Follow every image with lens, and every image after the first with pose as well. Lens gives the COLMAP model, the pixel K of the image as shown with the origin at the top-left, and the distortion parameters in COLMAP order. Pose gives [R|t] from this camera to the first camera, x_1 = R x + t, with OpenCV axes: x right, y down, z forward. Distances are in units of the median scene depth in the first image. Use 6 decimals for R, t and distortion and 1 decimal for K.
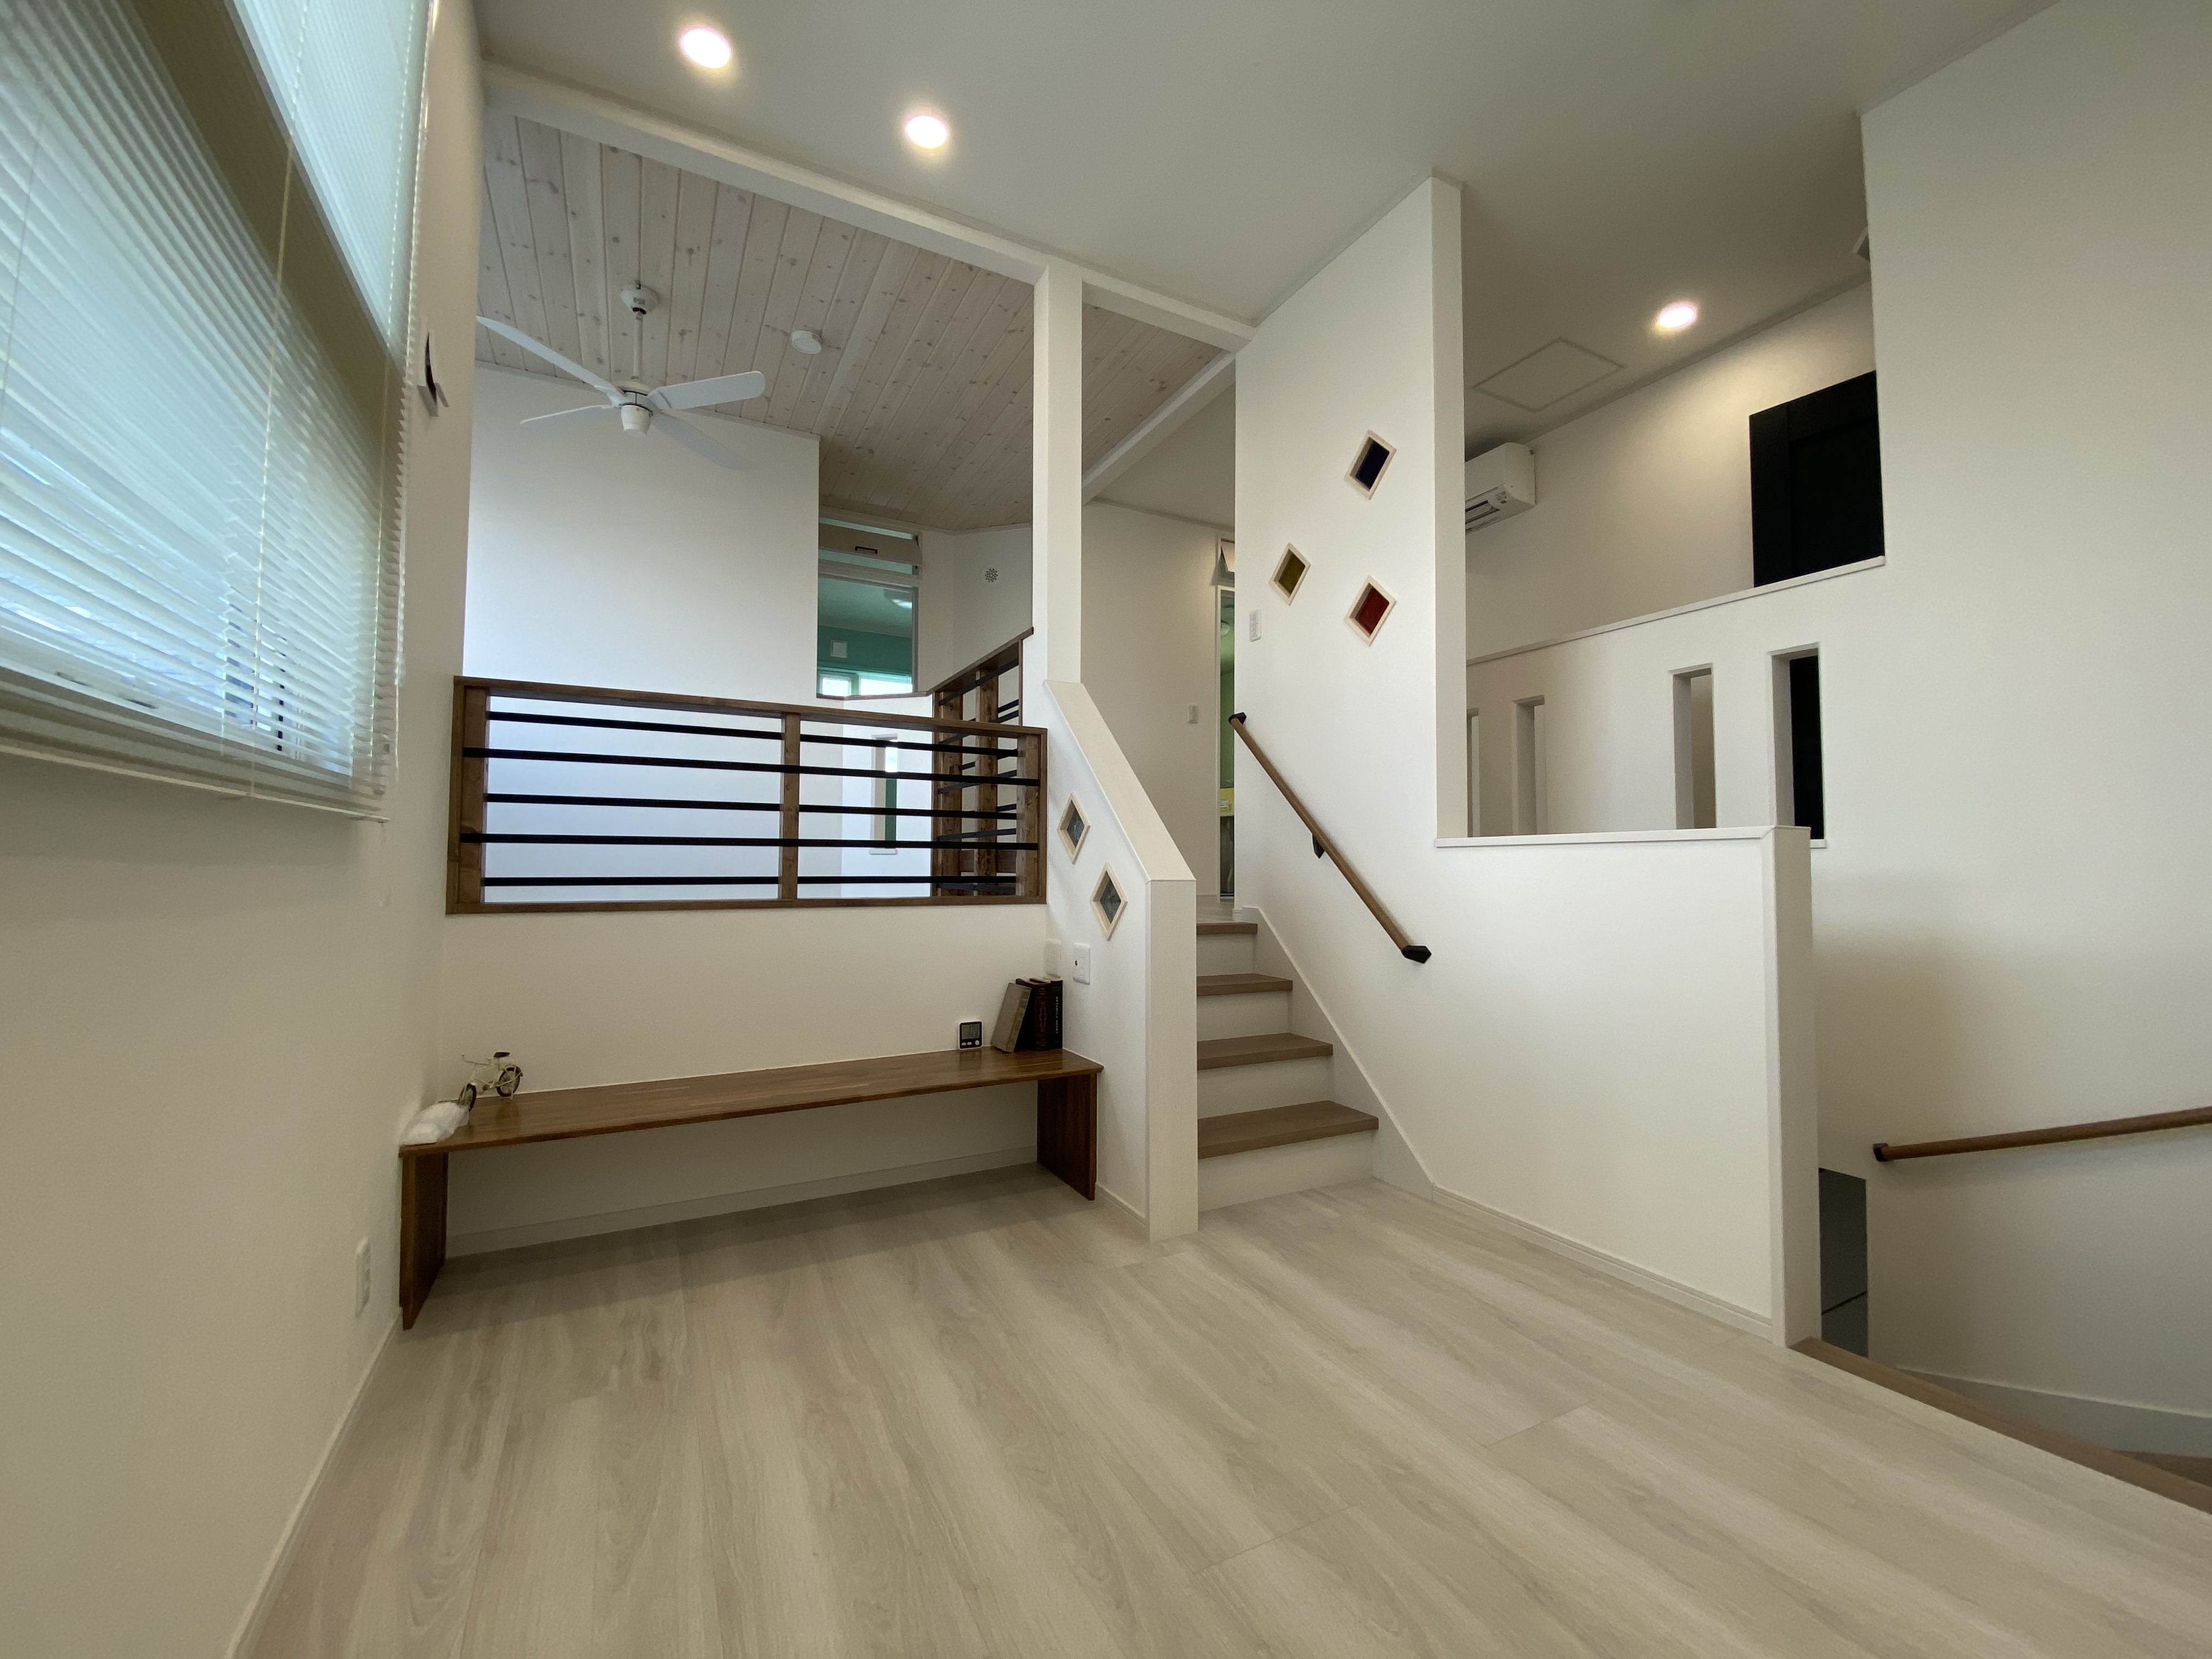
lens RADIAL K [[896.0, 0, 1098.0], [0, 896.0, 830.8], [0, 0, 1]] dist [-0.000405, -0.000280]
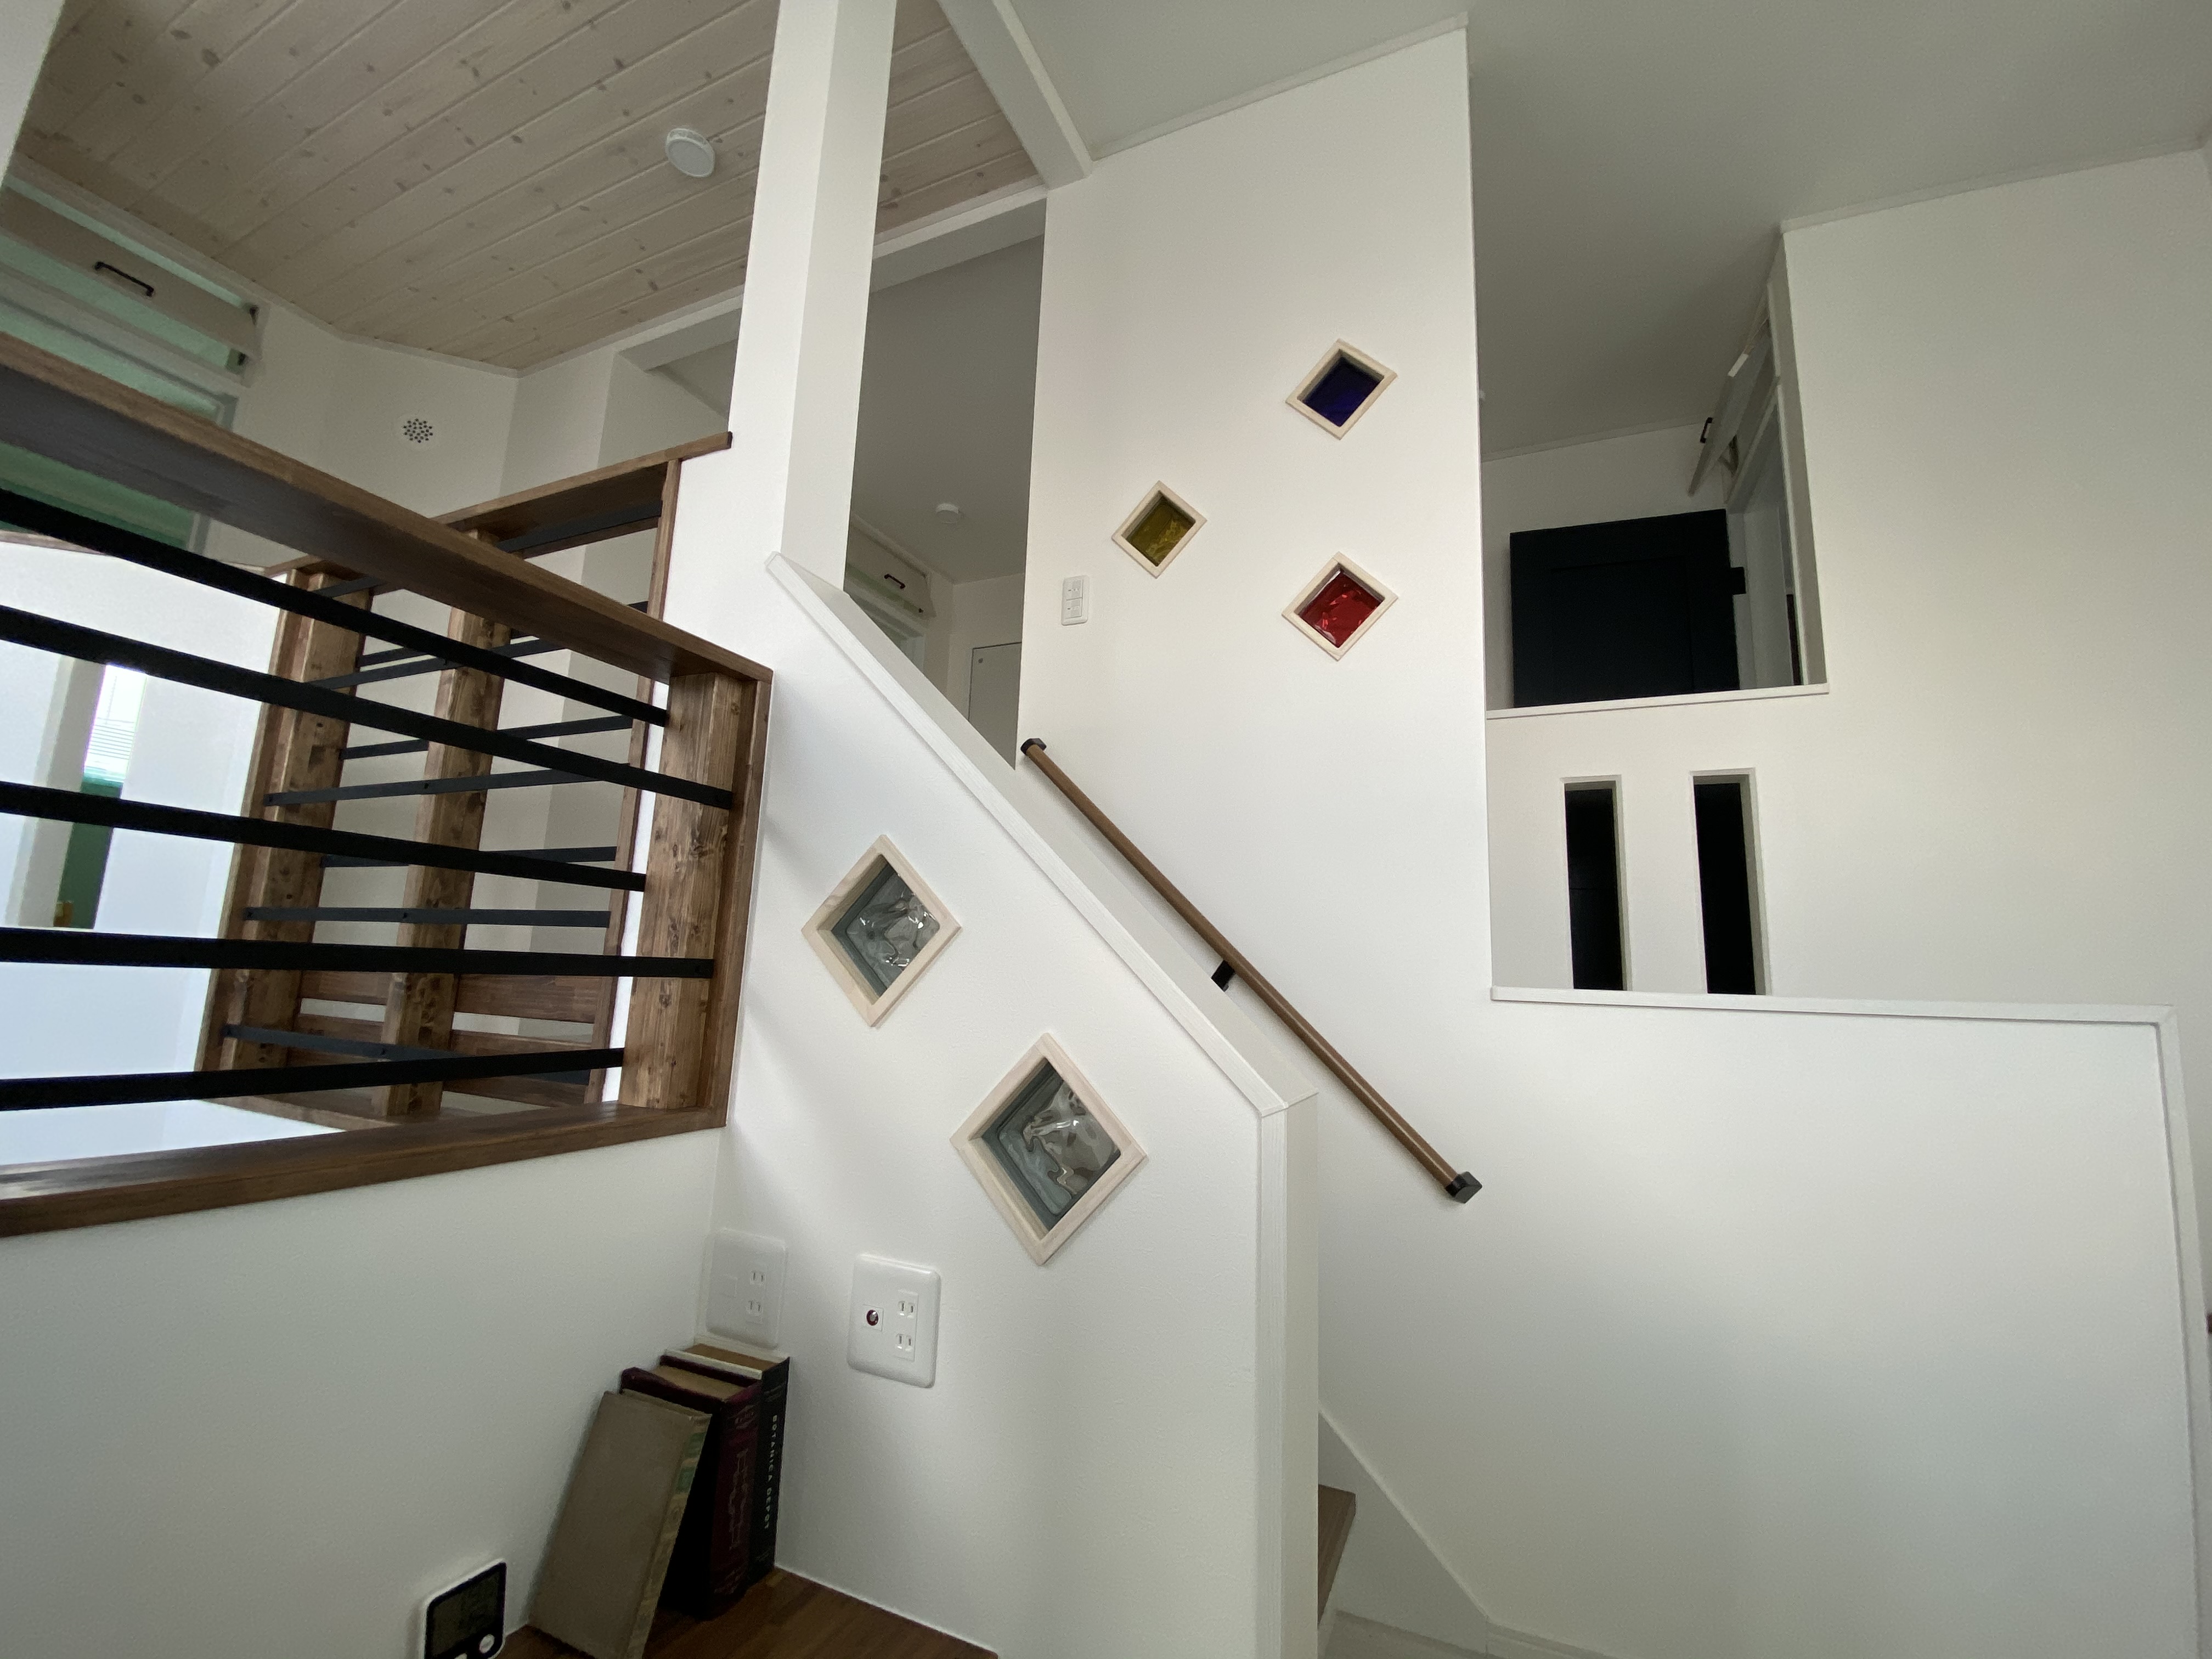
lens RADIAL K [[896.0, 0, 1121.5], [0, 896.0, 837.3], [0, 0, 1]] dist [-0.000405, -0.000280]
pose [[0.781358, 0.124191, 0.611602, -0.170244], [-0.062072, 0.990606, -0.121850, -0.001959], [-0.620989, 0.057245, 0.781726, 0.602318]]
